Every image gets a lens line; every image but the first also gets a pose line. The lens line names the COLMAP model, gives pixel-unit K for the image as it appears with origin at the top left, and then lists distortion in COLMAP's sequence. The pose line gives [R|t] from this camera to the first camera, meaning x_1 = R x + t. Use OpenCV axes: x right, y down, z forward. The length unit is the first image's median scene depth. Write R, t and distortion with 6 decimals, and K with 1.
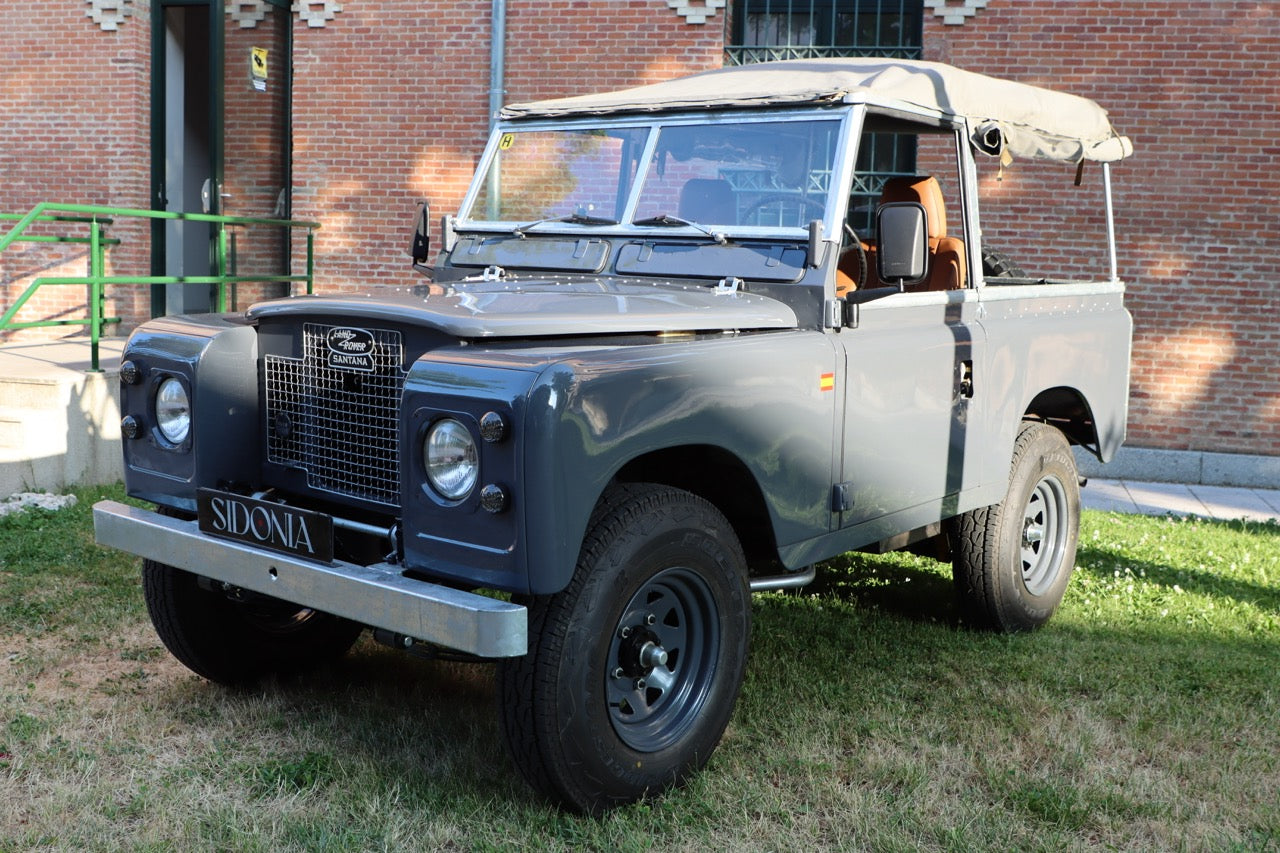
lens RADIAL K [[1409.7, 0, 640.0], [0, 1409.7, 426.5], [0, 0, 1]] dist [-0.082209, 0.067521]
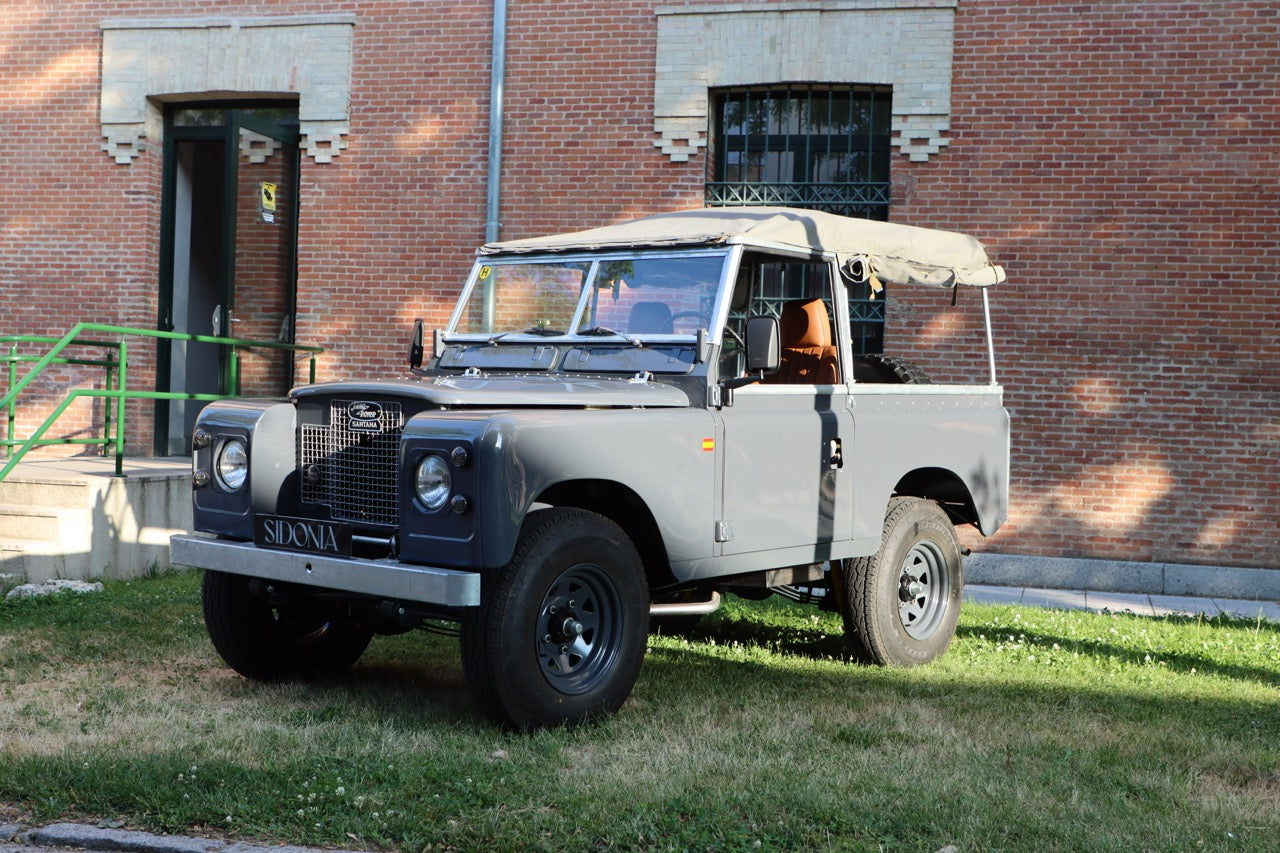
lens RADIAL K [[1685.8, 0, 640.0], [0, 1685.8, 426.5], [0, 0, 1]] dist [-0.011474, 0.056287]
pose [[0.999692, 0.001241, -0.024805, 0.044901], [-0.003894, 0.994228, -0.107218, 0.053621], [0.024529, 0.107281, 0.993926, -0.269796]]
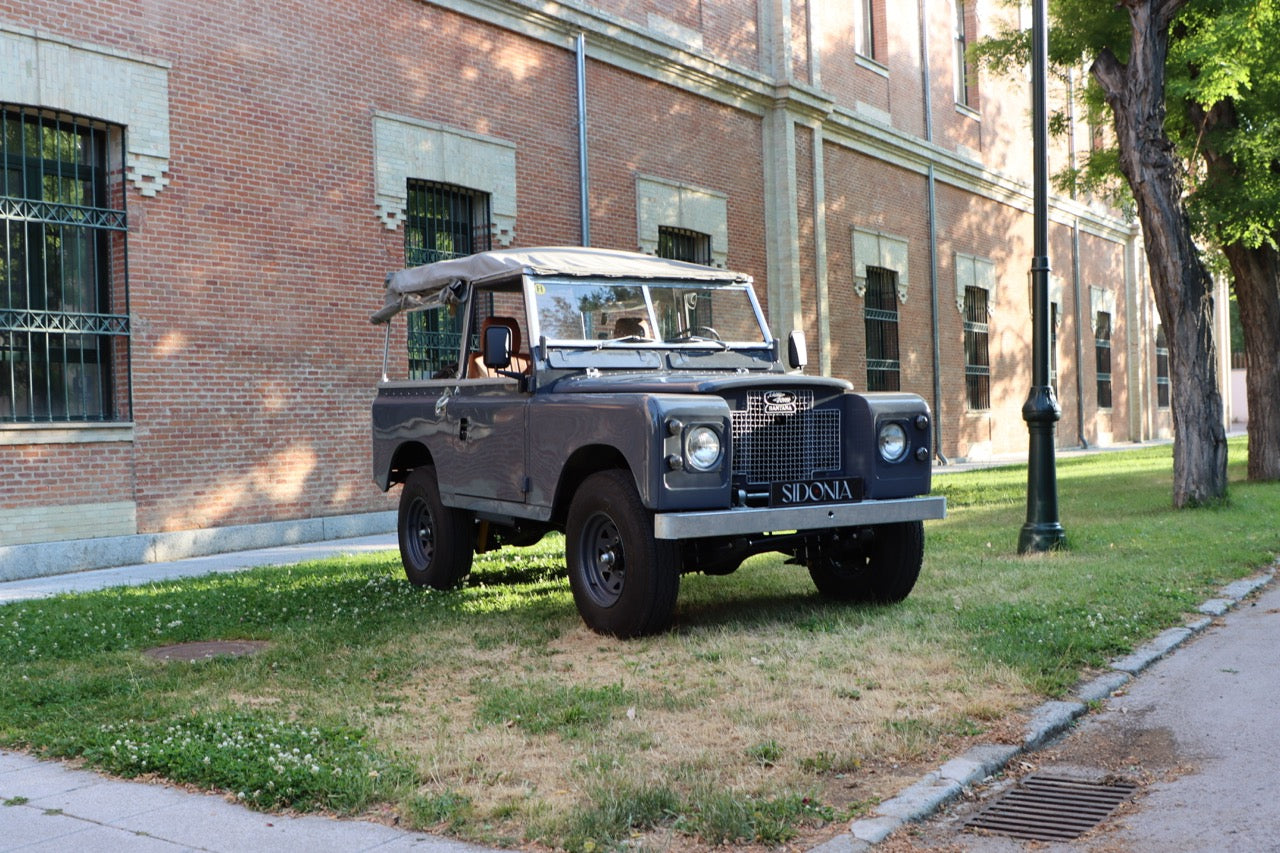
lens RADIAL K [[1409.7, 0, 640.0], [0, 1409.7, 426.5], [0, 0, 1]] dist [-0.082209, 0.067521]
pose [[0.348008, -0.048468, 0.936238, -0.800008], [0.151202, 0.988490, -0.005030, -0.016518], [-0.925218, 0.143312, 0.351330, 0.203000]]
